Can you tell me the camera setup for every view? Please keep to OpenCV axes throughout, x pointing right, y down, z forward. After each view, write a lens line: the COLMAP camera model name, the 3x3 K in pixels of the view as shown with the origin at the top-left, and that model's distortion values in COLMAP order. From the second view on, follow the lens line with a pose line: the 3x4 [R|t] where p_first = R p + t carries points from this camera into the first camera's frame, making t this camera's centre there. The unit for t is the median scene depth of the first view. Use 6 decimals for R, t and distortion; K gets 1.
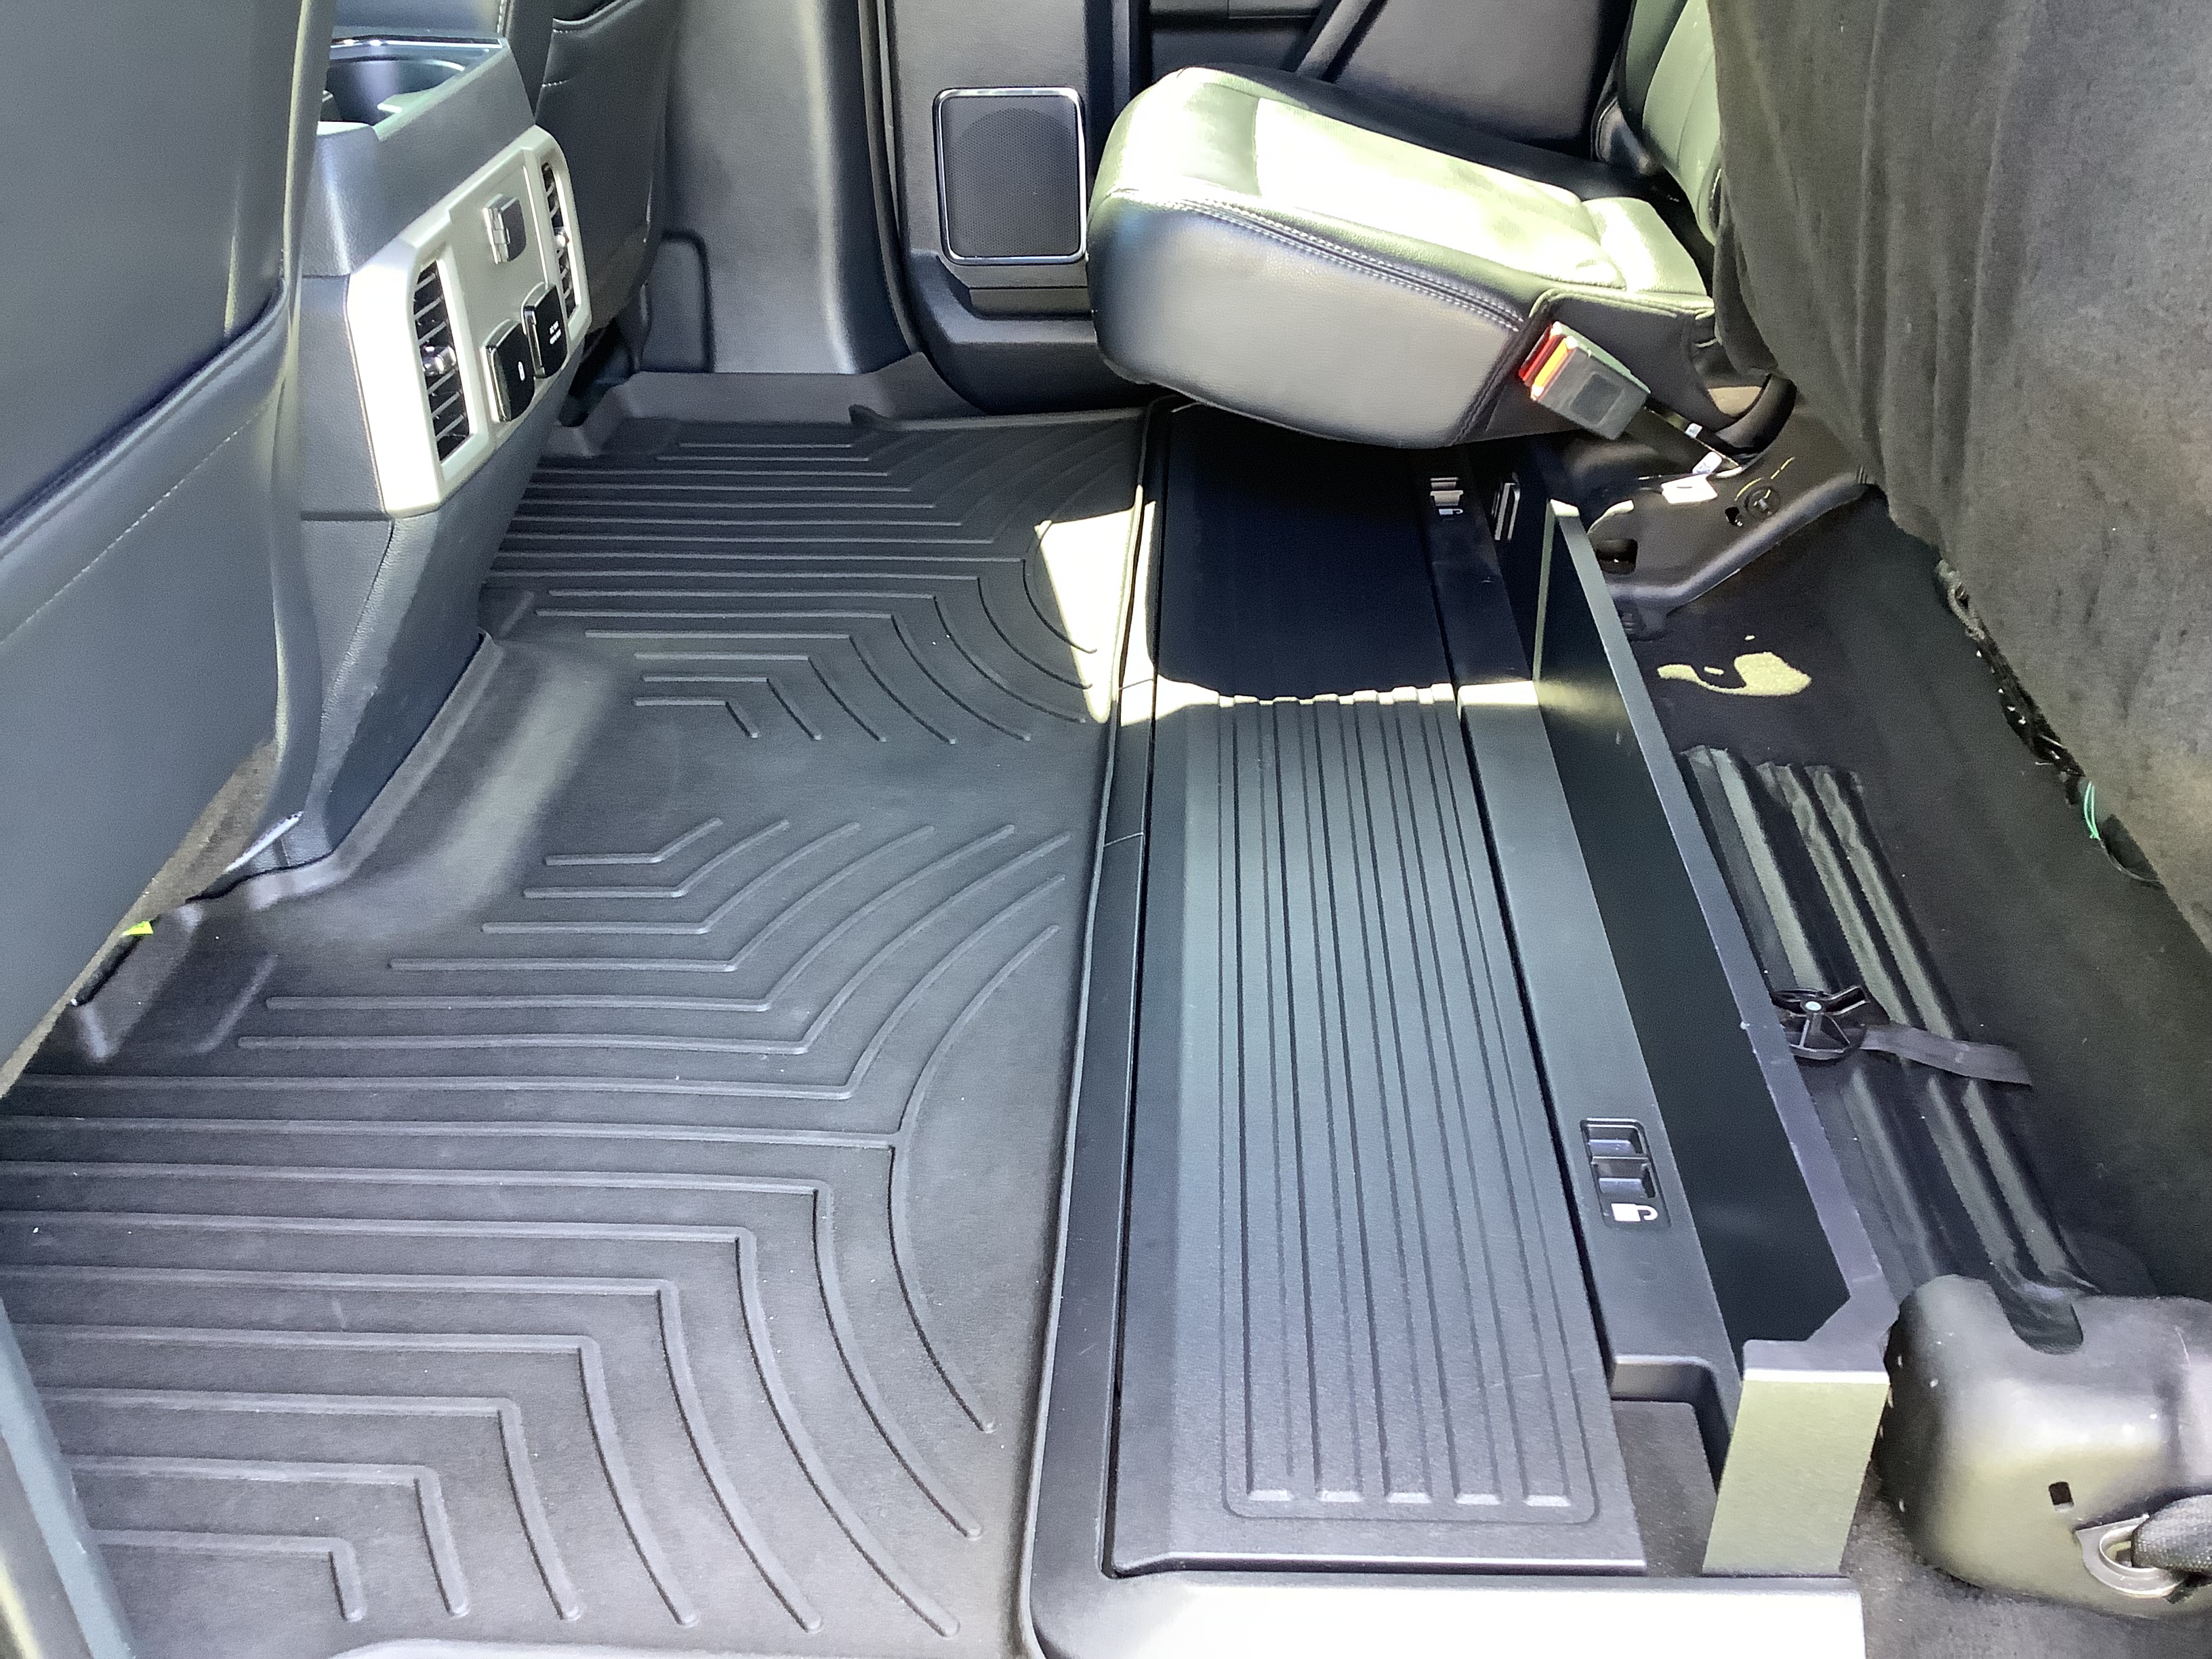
lens RADIAL K [[2021.5, 0, 1120.3], [0, 2021.5, 831.3], [0, 0, 1]] dist [0.112625, -0.206622]
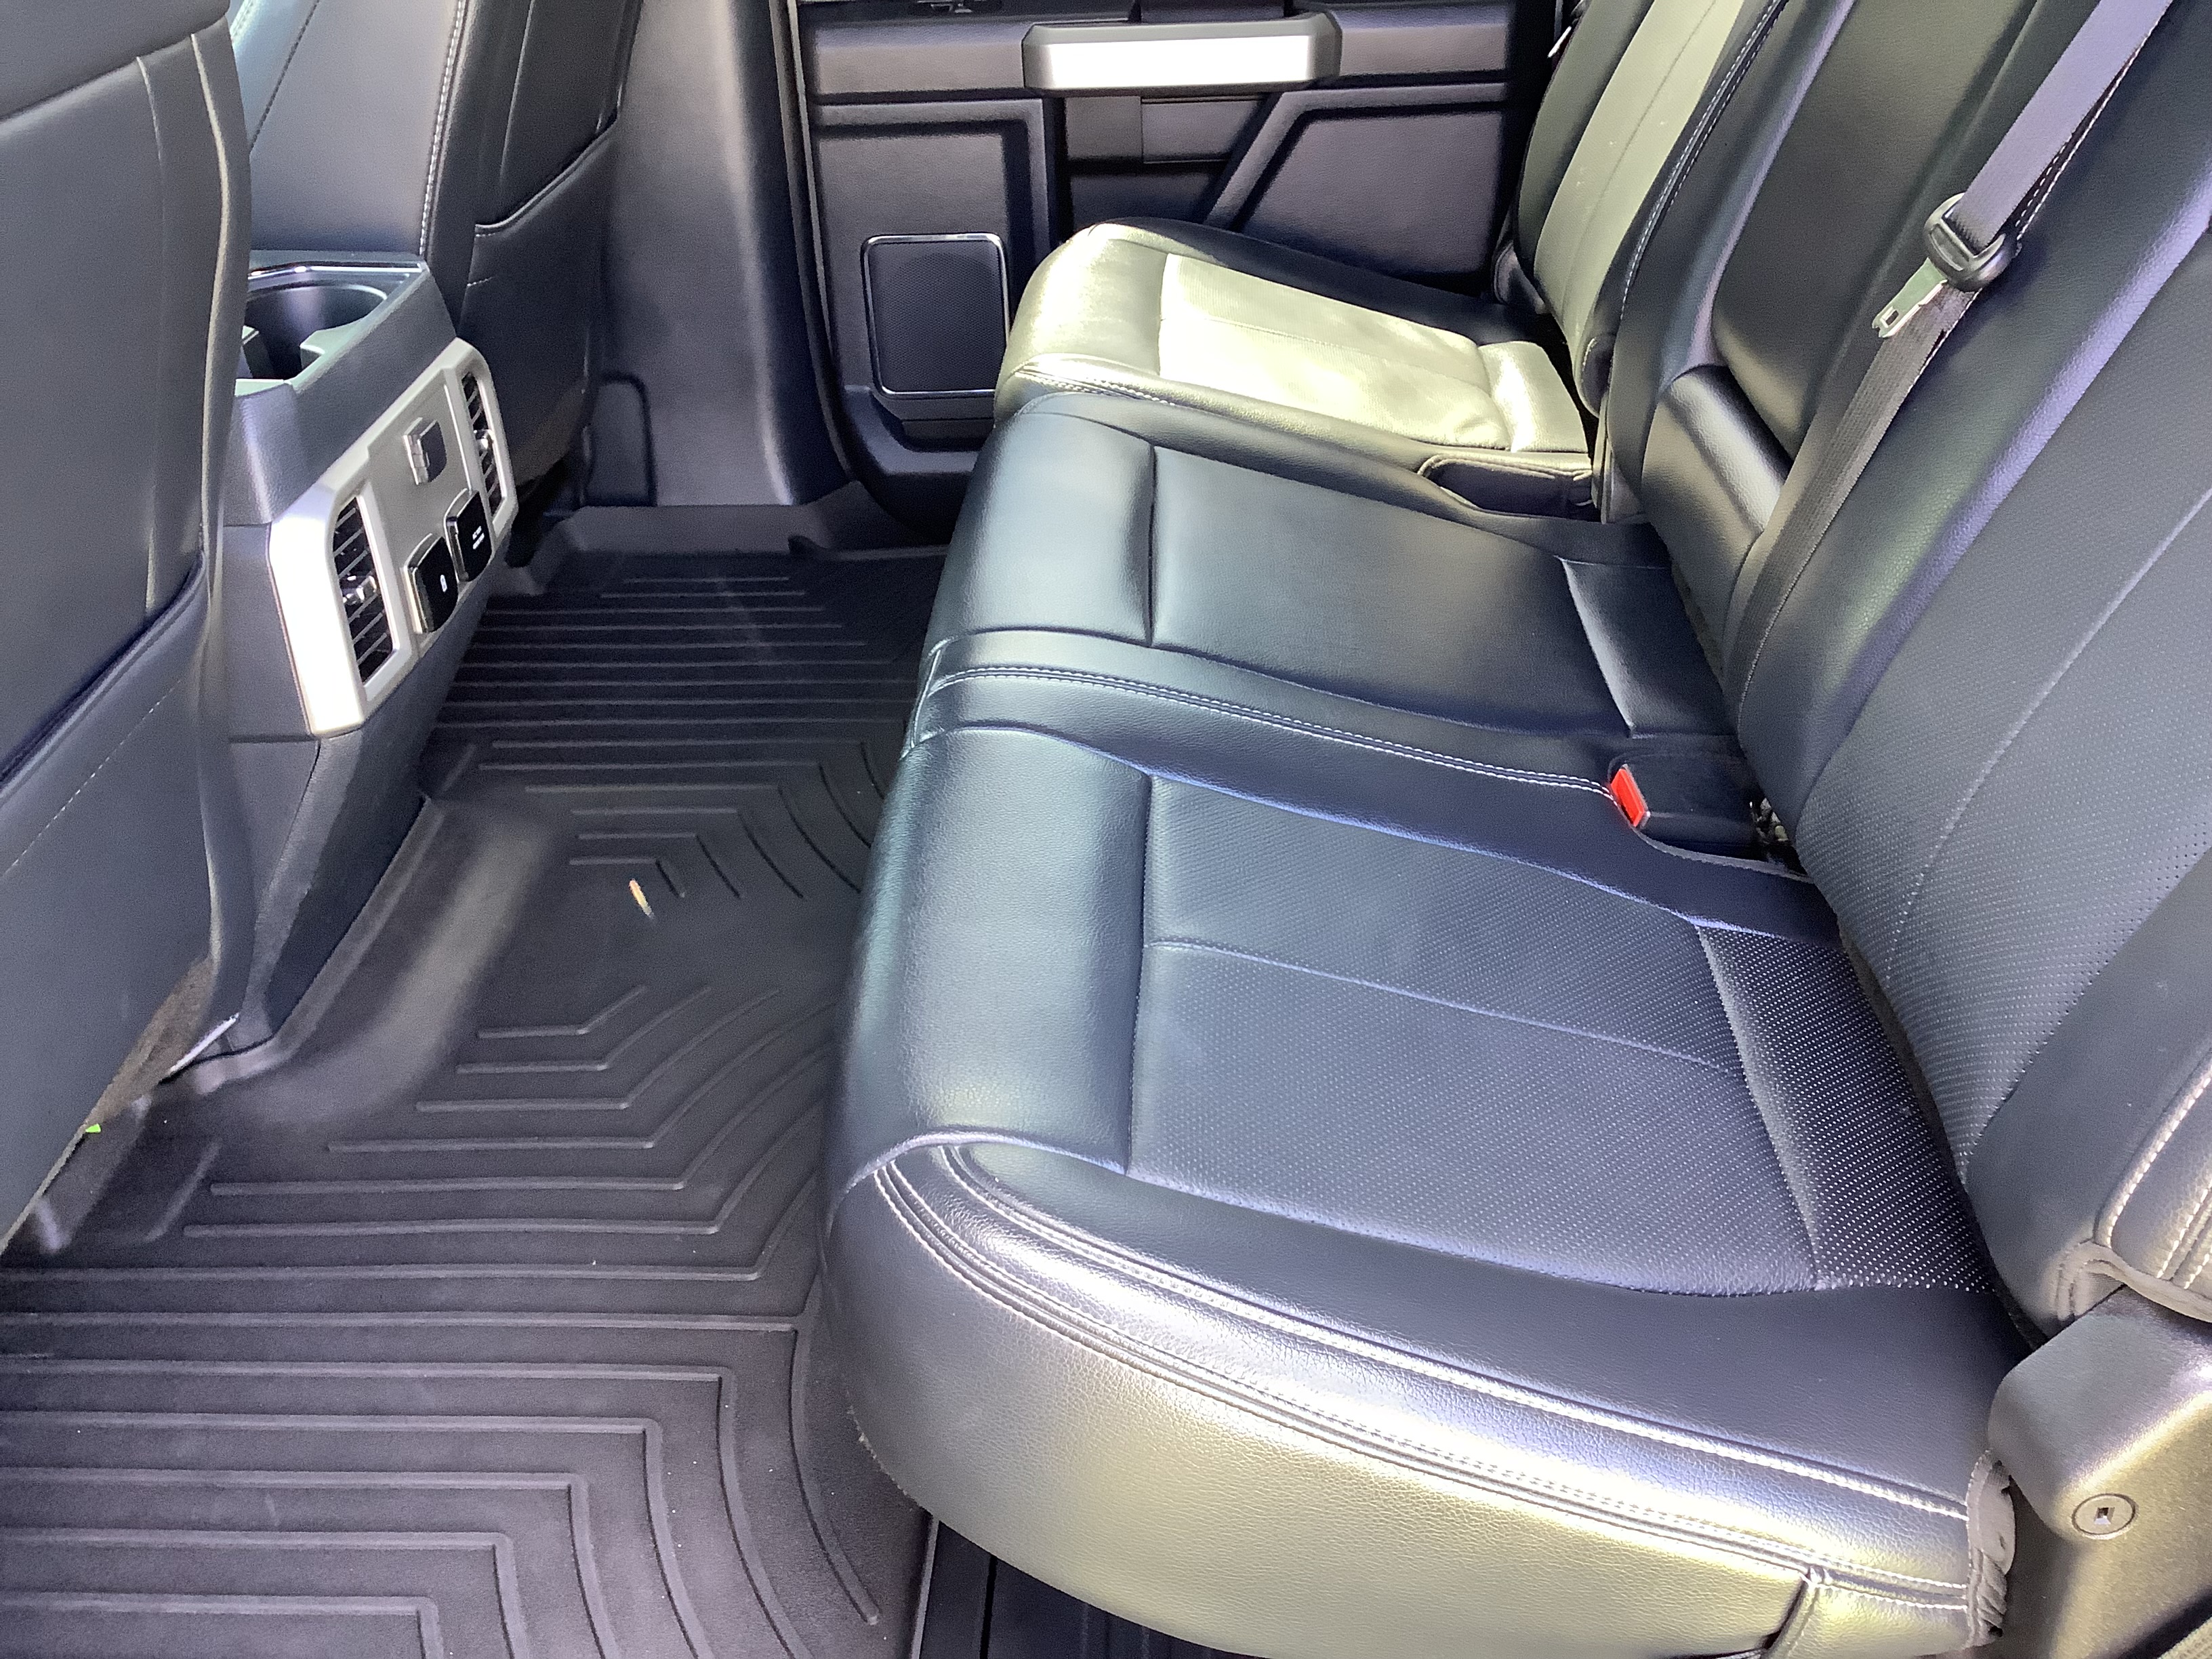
lens RADIAL K [[2021.5, 0, 1120.3], [0, 2021.5, 831.3], [0, 0, 1]] dist [0.112625, -0.206622]
pose [[0.999845, -0.017526, -0.001505, 0.058092], [0.017529, 0.999843, 0.002532, -0.095476], [0.001460, -0.002558, 0.999996, -0.058957]]
